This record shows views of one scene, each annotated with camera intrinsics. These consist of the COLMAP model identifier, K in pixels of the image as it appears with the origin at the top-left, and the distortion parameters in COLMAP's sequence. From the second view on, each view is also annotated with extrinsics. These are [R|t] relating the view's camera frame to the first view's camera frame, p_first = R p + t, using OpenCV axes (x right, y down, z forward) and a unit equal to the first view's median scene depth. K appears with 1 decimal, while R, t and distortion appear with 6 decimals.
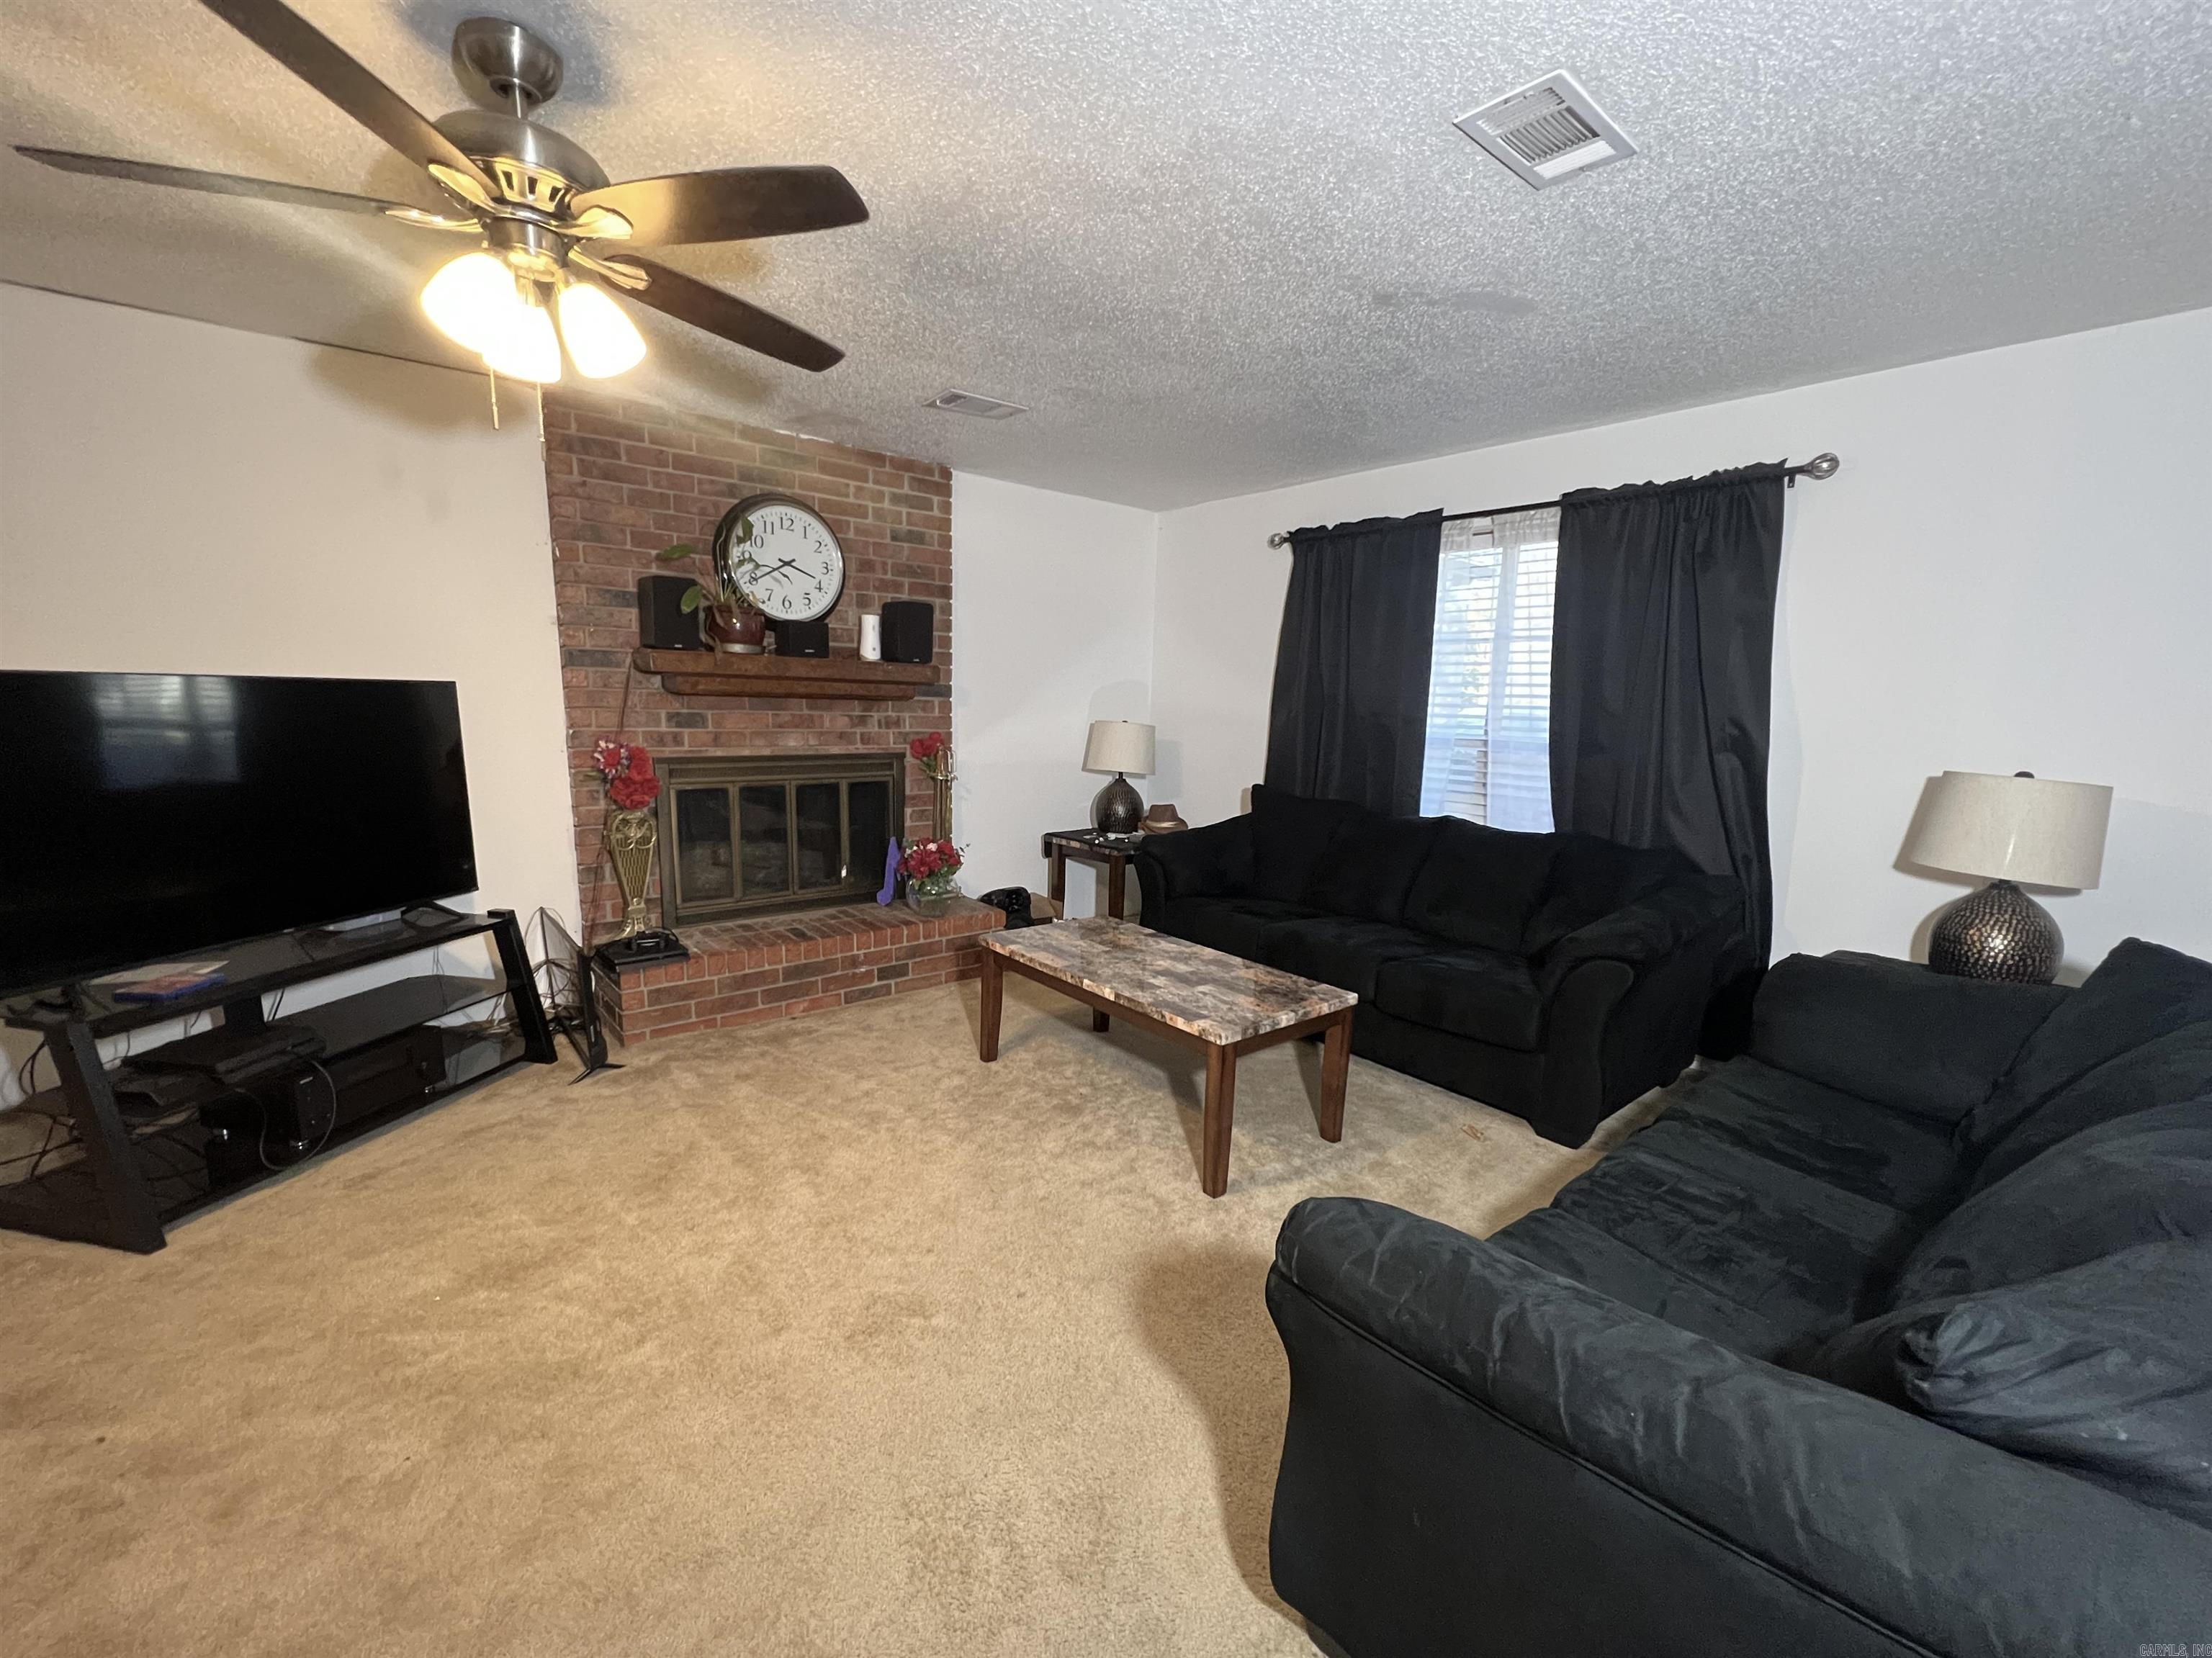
lens RADIAL K [[891.4, 0, 1103.3], [0, 891.4, 843.9], [0, 0, 1]] dist [0.001361, -0.000277]
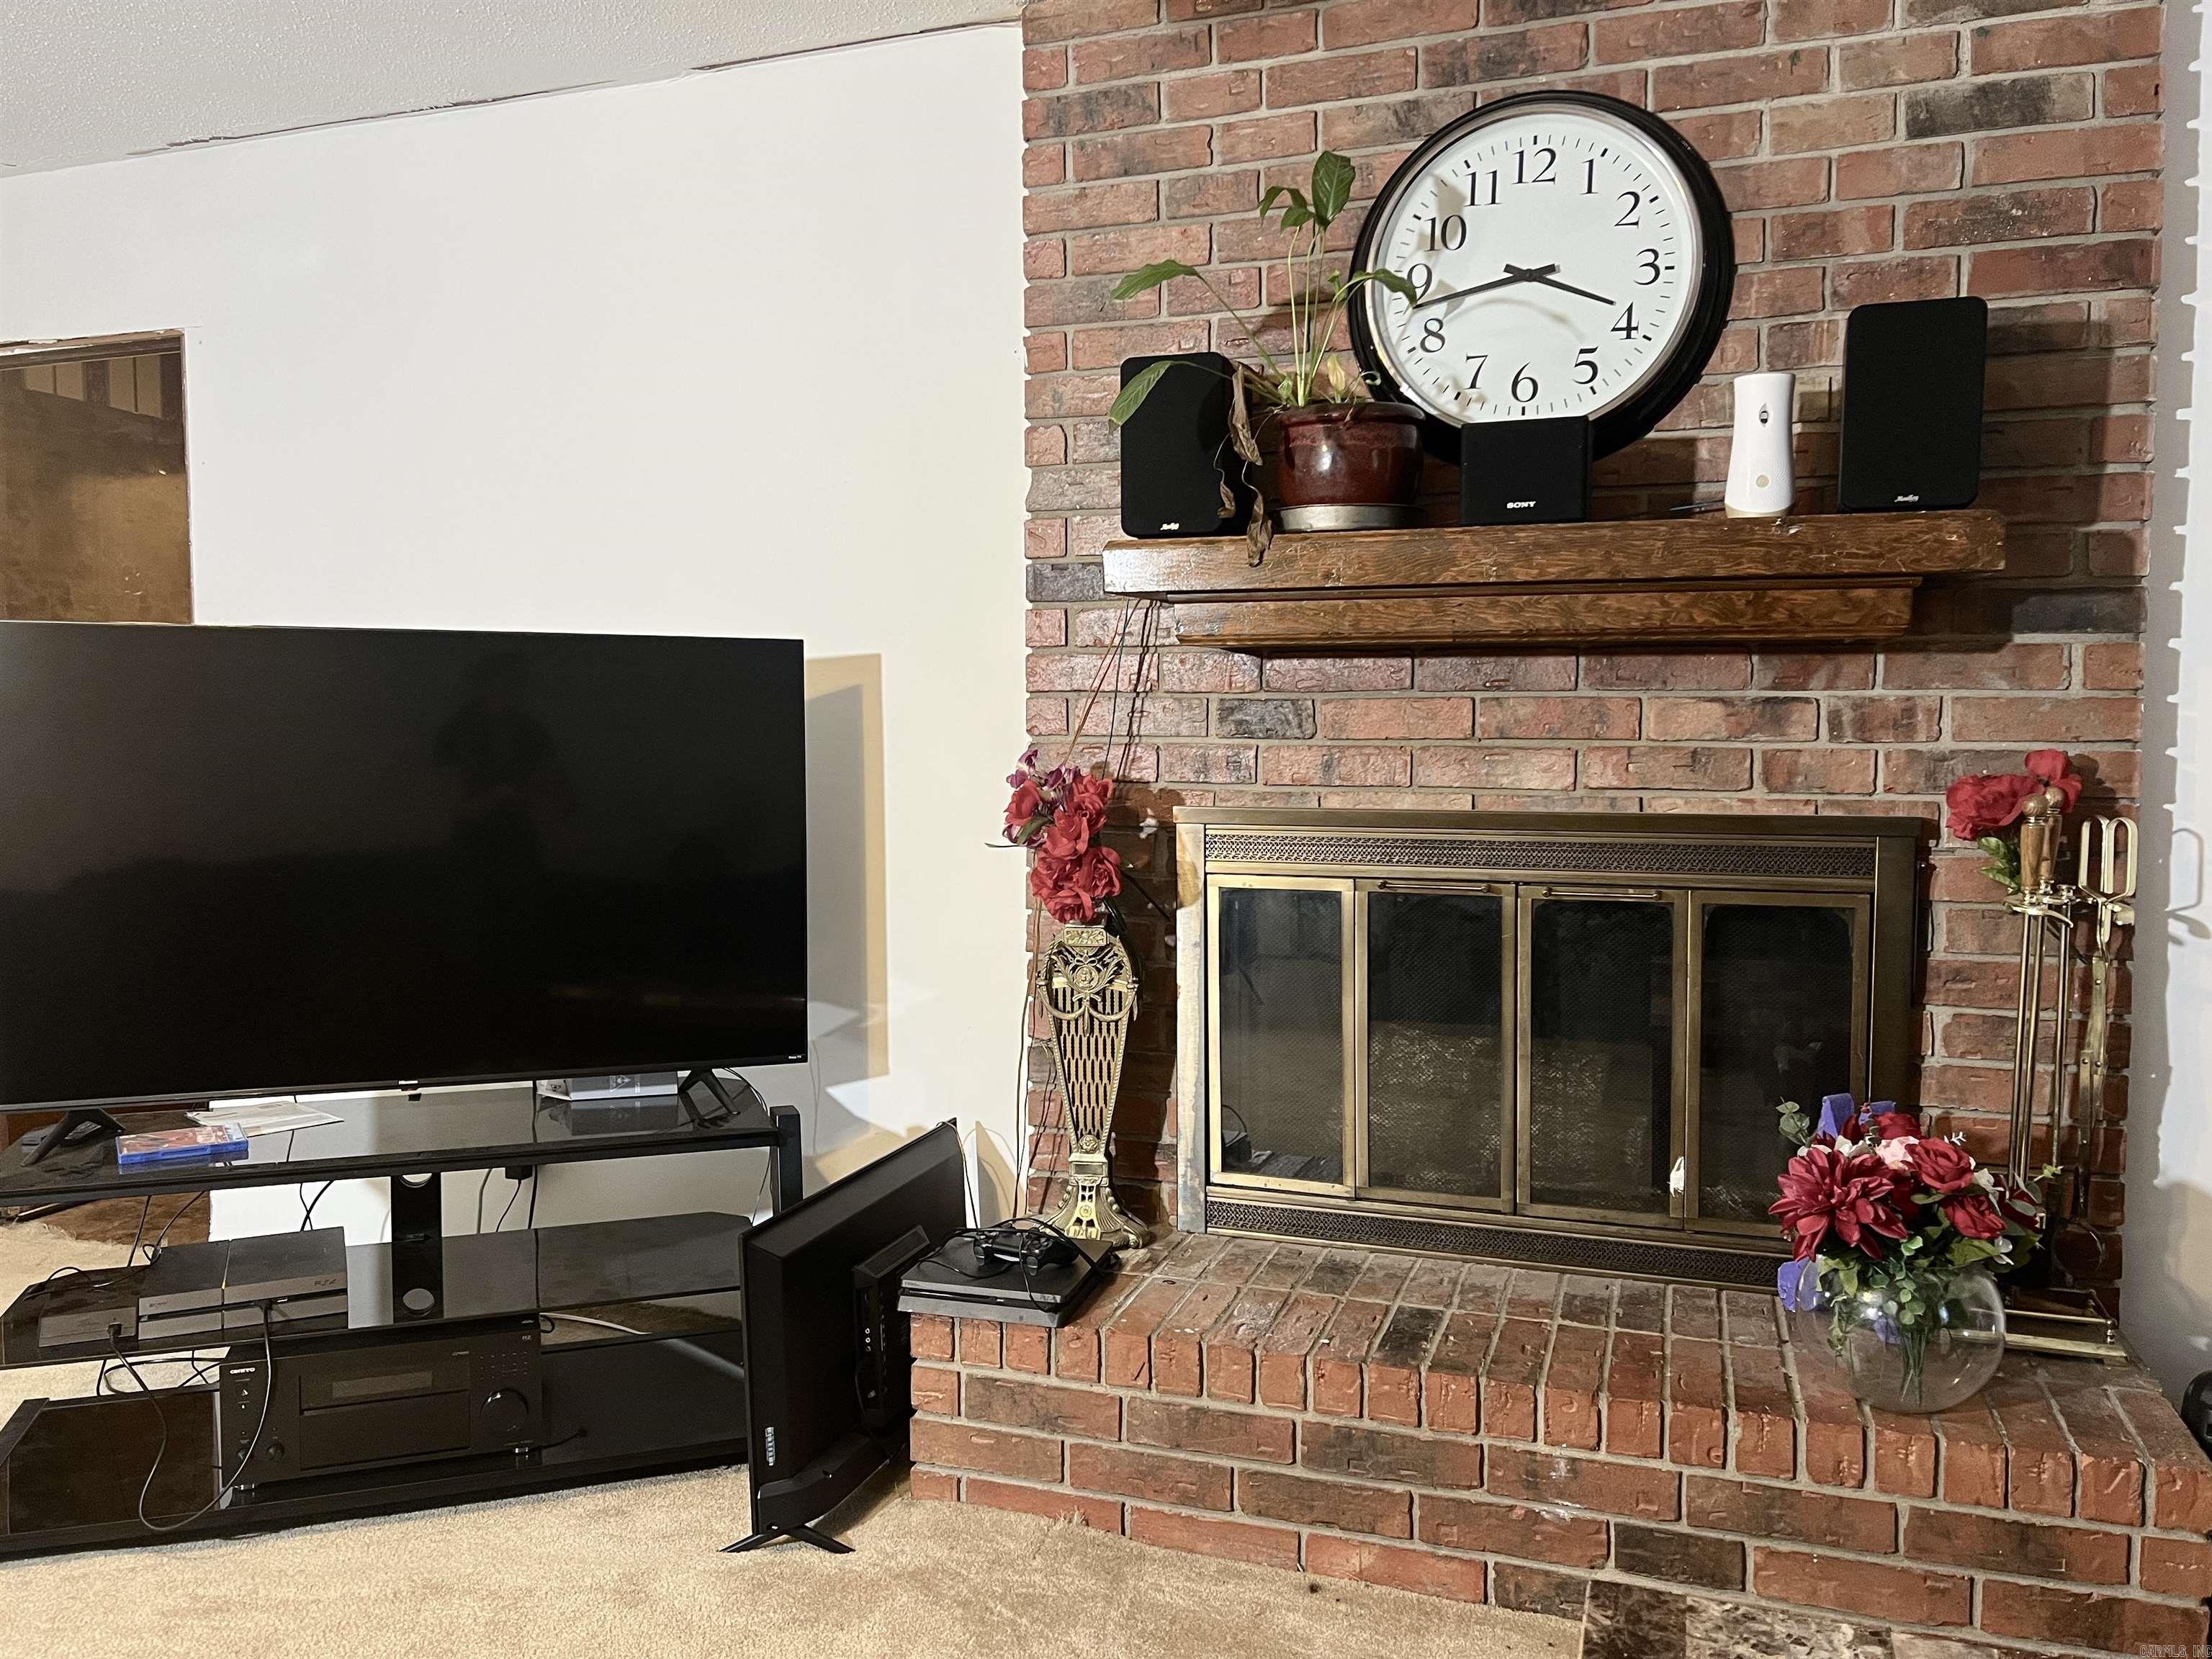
lens RADIAL K [[1640.2, 0, 1102.0], [0, 1640.2, 829.5], [0, 0, 1]] dist [0.021870, -0.012742]
pose [[0.522491, 0.025217, -0.852272, 0.116195], [-0.125793, 0.990904, -0.047800, -0.041458], [0.843315, 0.132185, 0.520910, 0.523135]]
